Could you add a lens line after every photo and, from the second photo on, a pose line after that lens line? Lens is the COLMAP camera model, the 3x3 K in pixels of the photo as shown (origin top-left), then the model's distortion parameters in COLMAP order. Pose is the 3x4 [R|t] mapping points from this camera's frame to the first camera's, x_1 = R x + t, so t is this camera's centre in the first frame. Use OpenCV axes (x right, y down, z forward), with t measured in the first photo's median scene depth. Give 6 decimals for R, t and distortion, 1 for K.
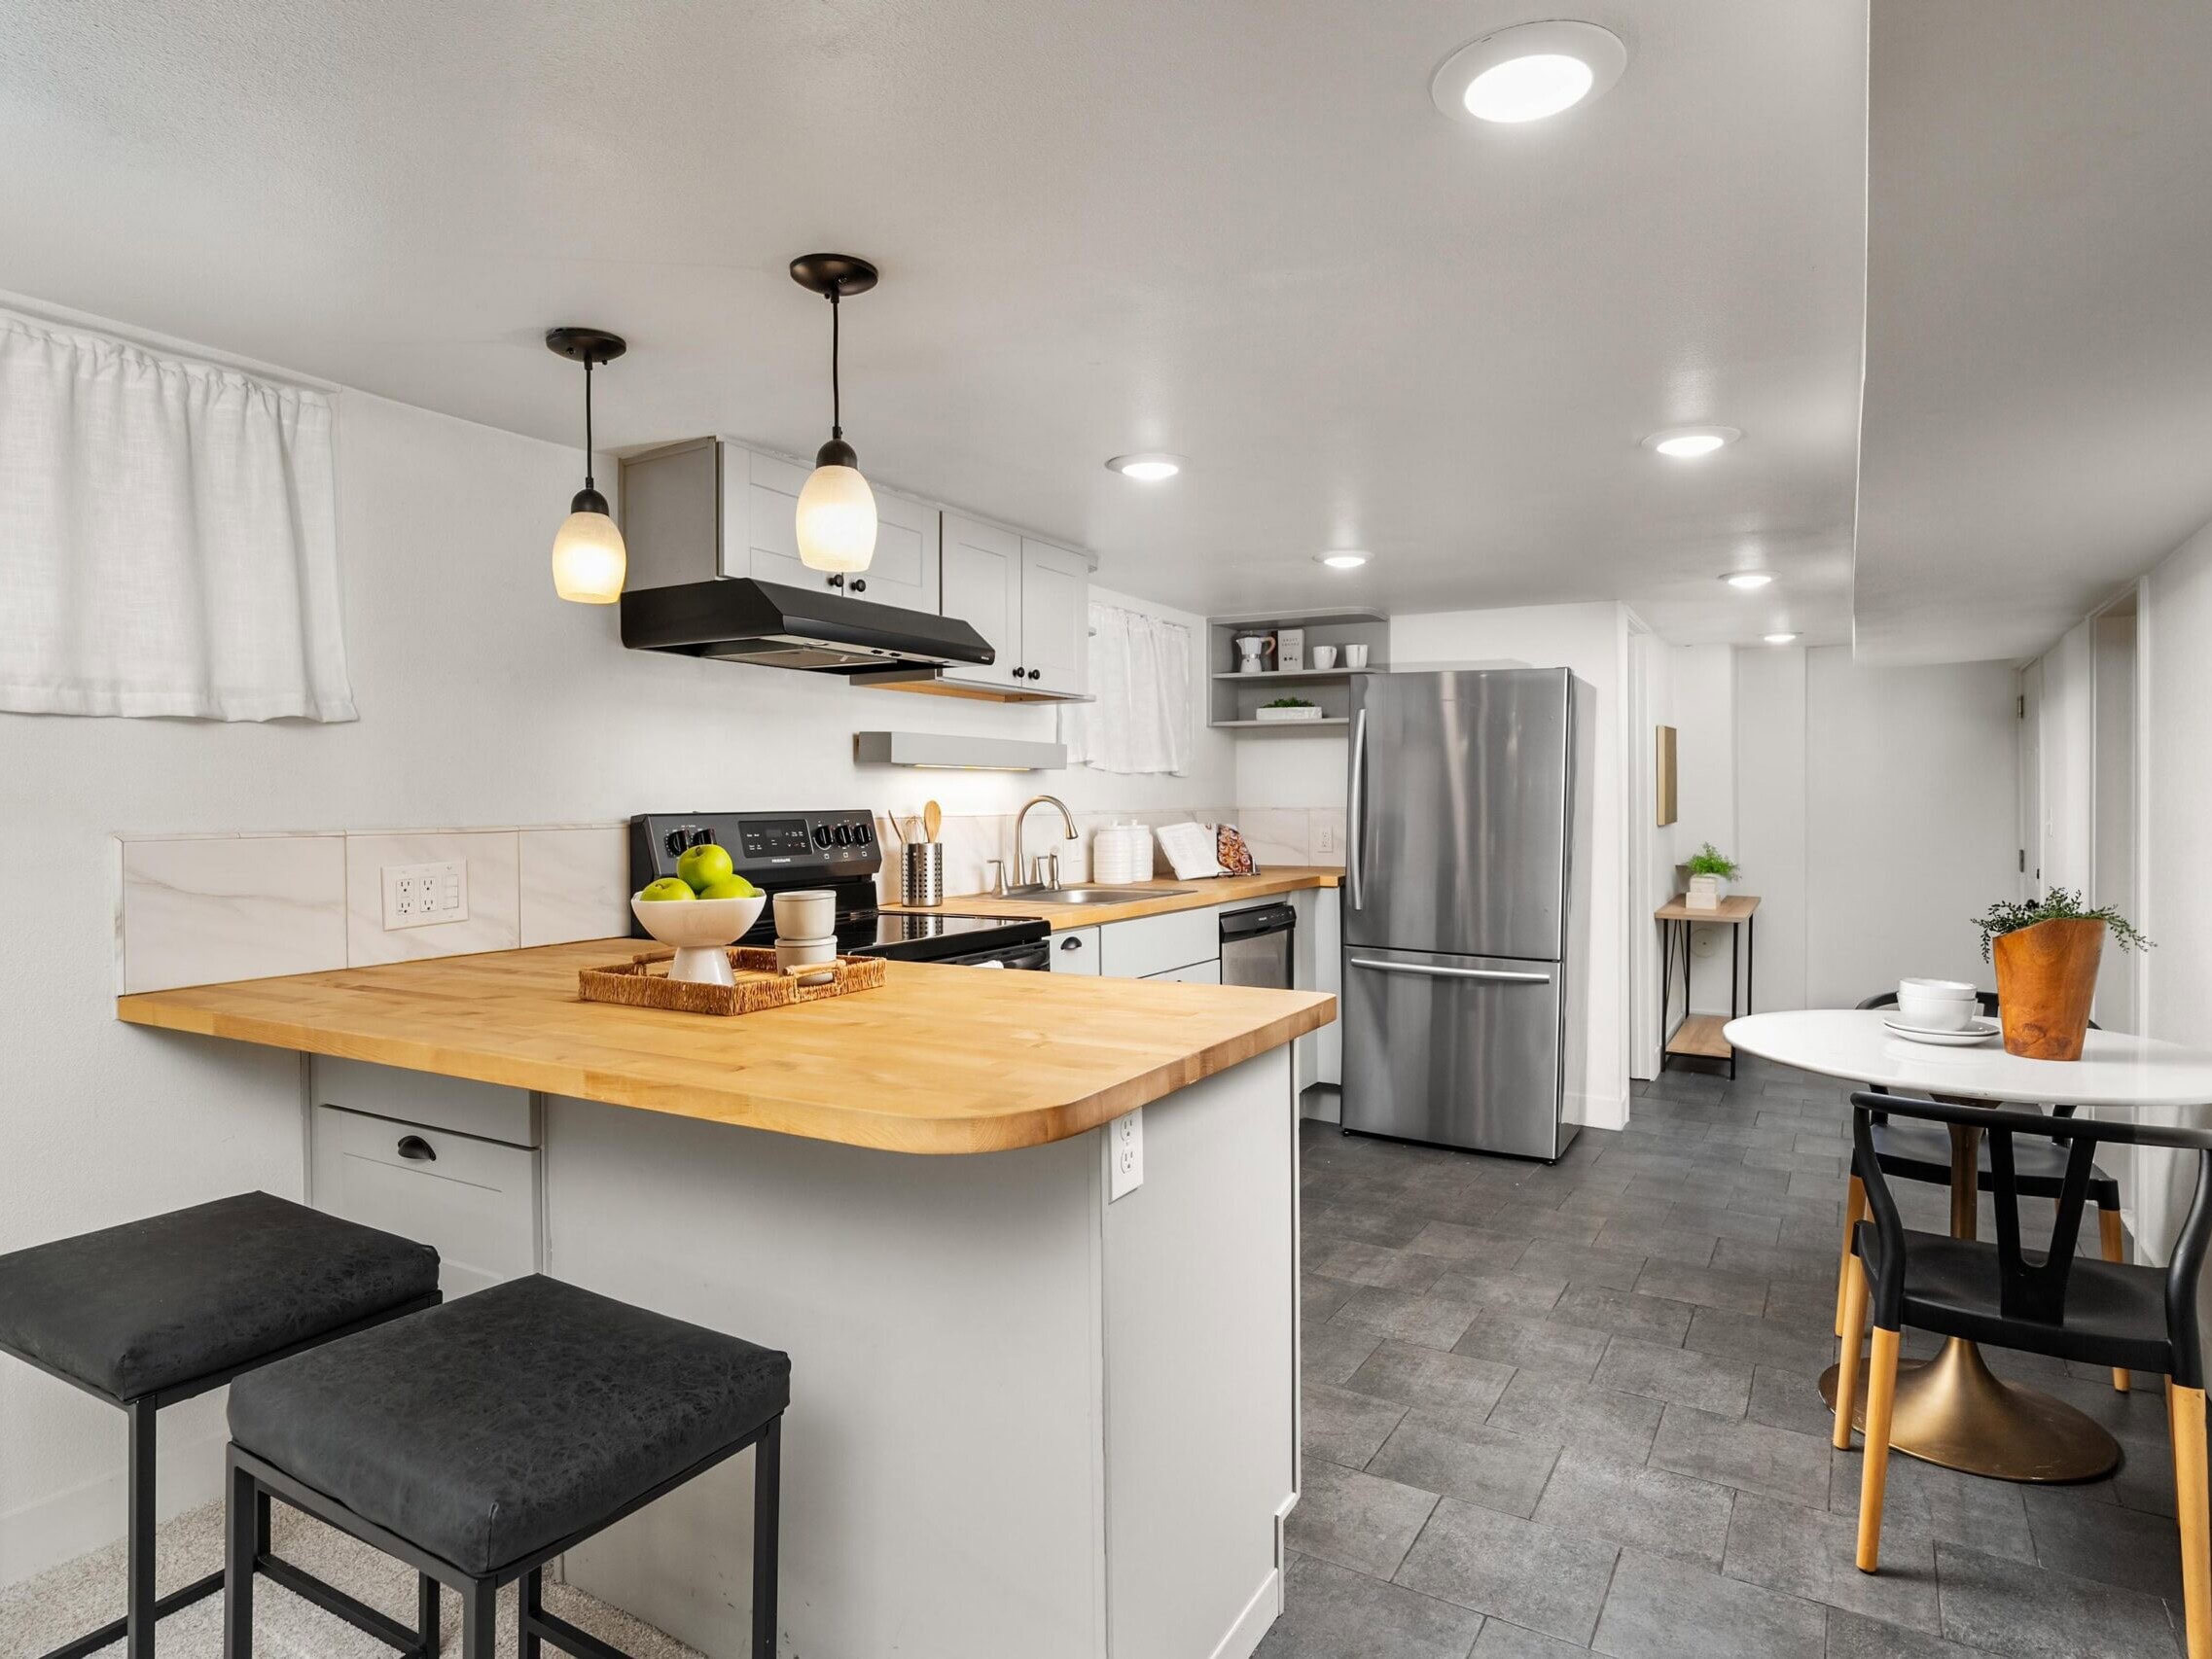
lens RADIAL K [[1268.2, 0, 1106.6], [0, 1268.2, 816.4], [0, 0, 1]] dist [-0.000220, -0.000129]
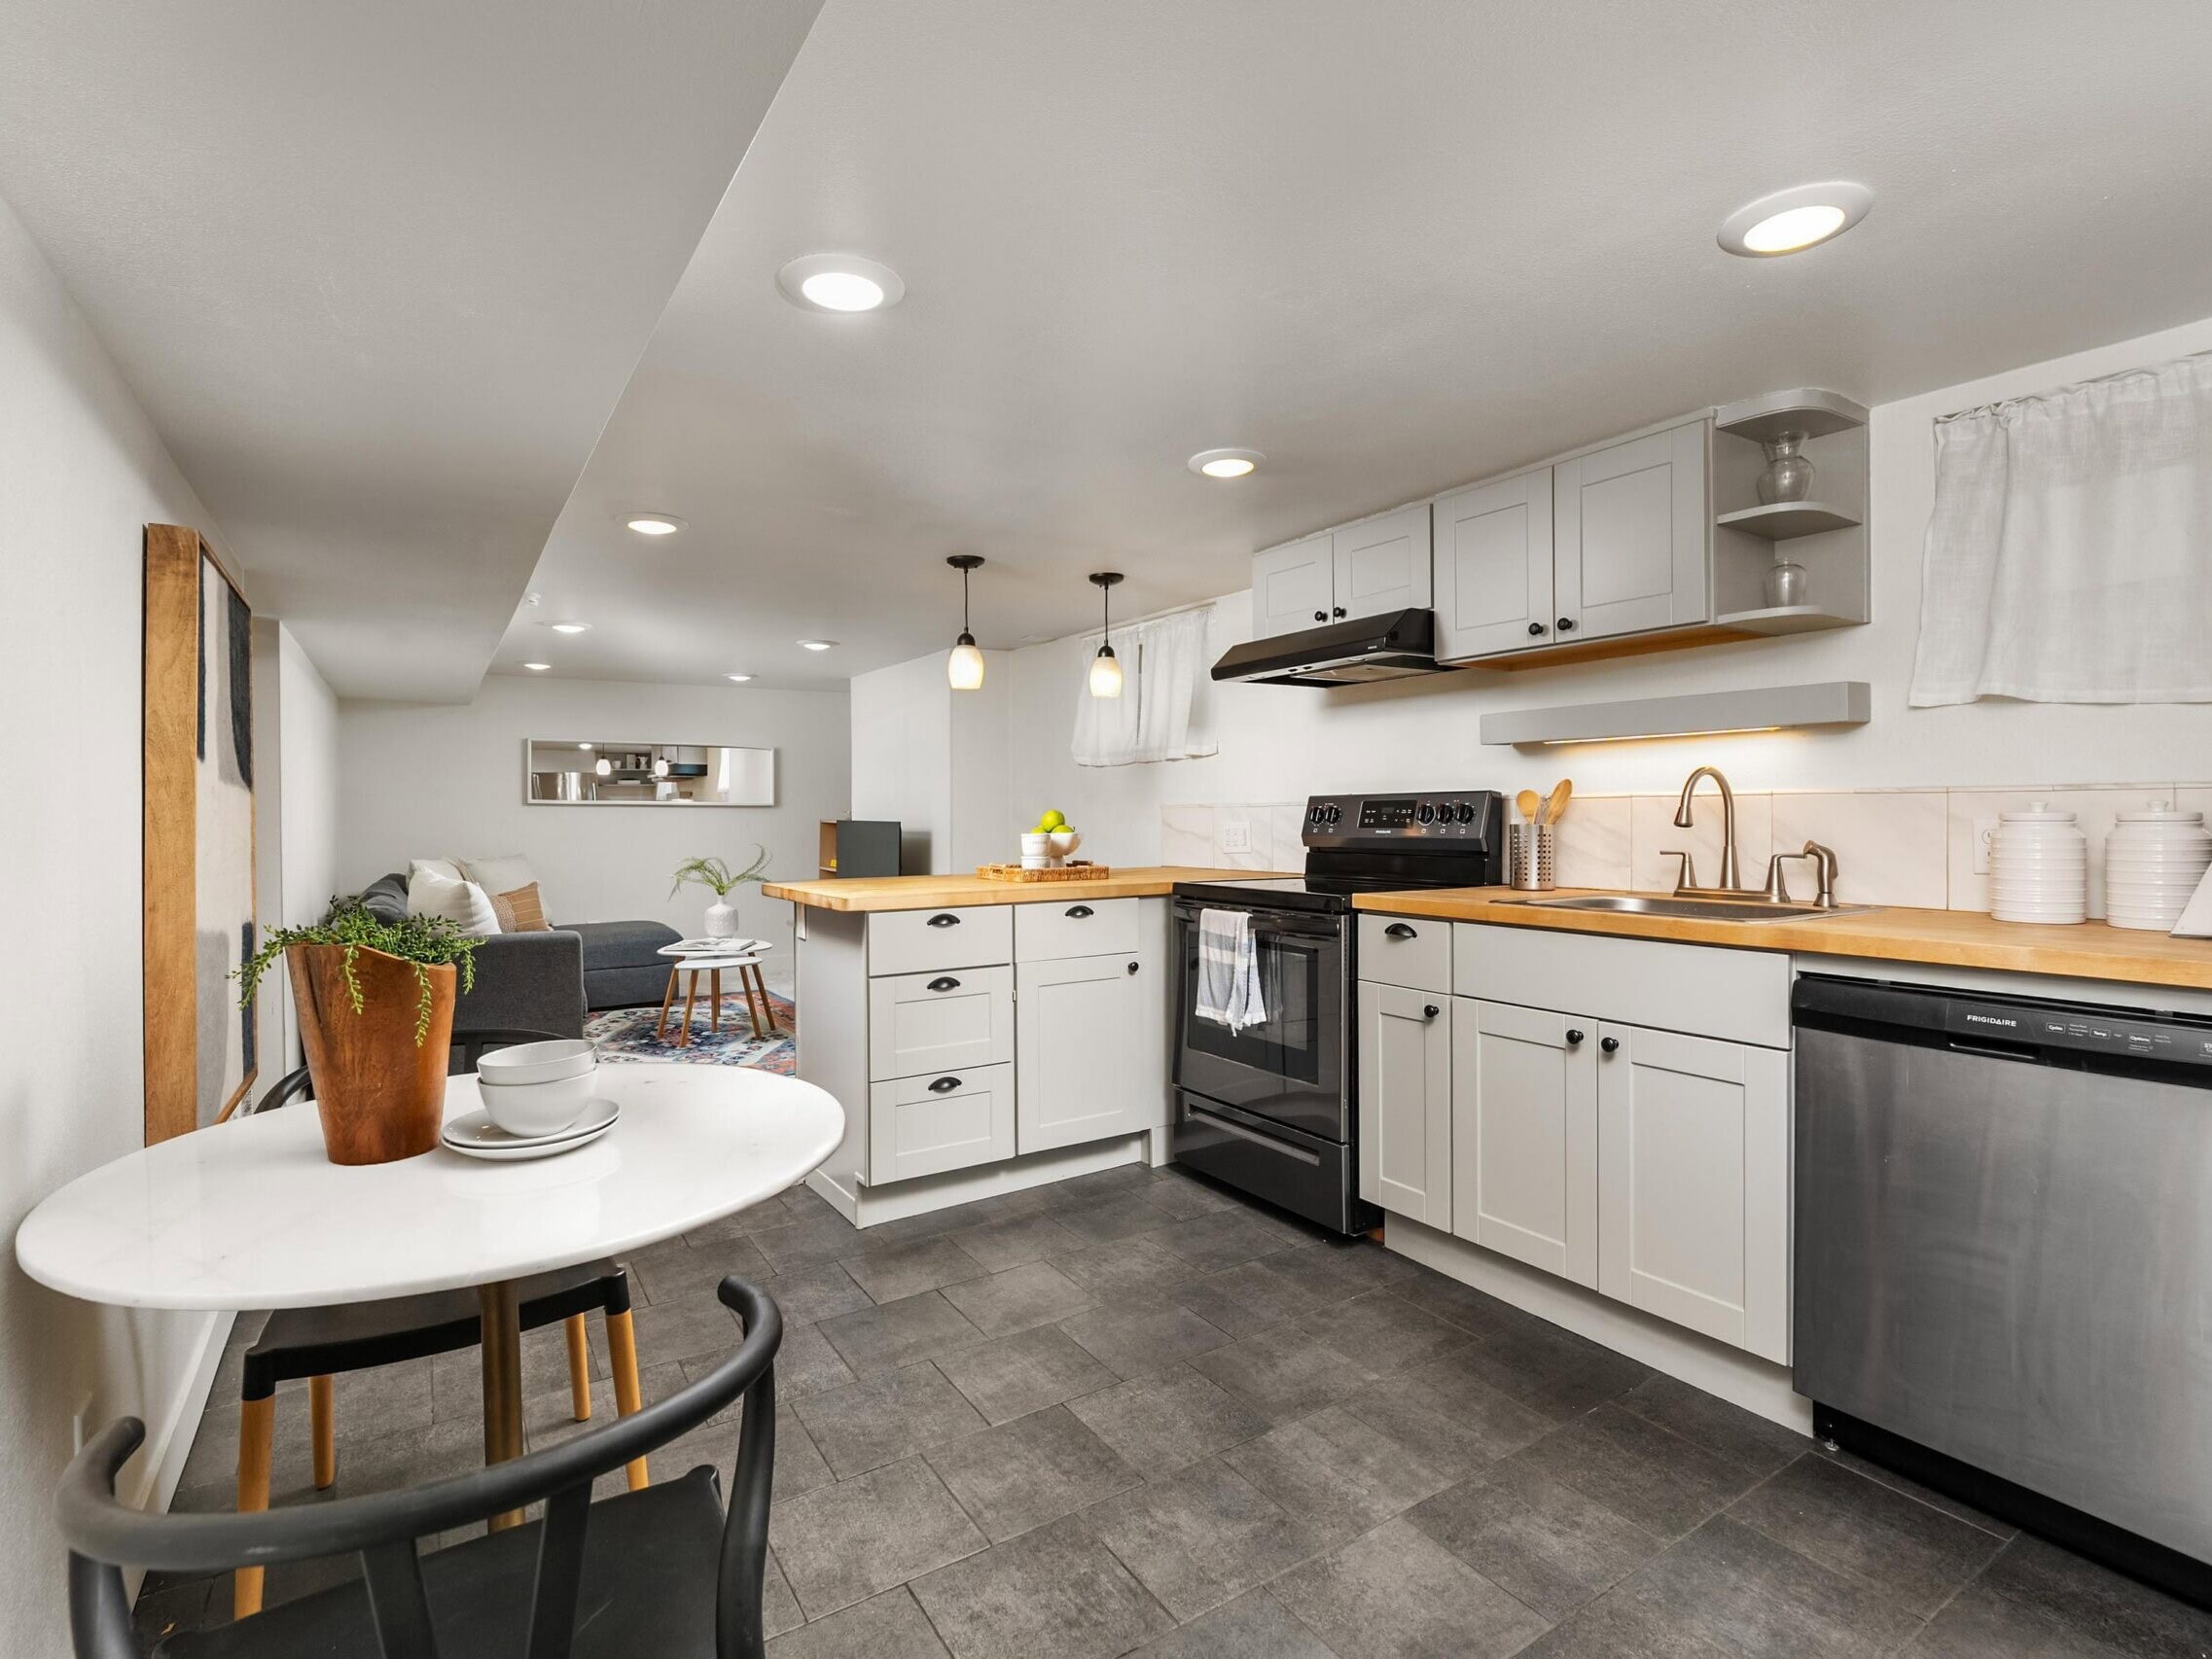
lens RADIAL K [[1067.4, 0, 1106.5], [0, 1067.4, 824.3], [0, 0, 1]] dist [-0.021544, -0.000300]
pose [[-0.445881, 0.015229, -0.894963, 0.847060], [-0.004260, 0.999808, 0.019135, 0.008219], [0.895082, 0.012344, -0.445730, 1.262038]]
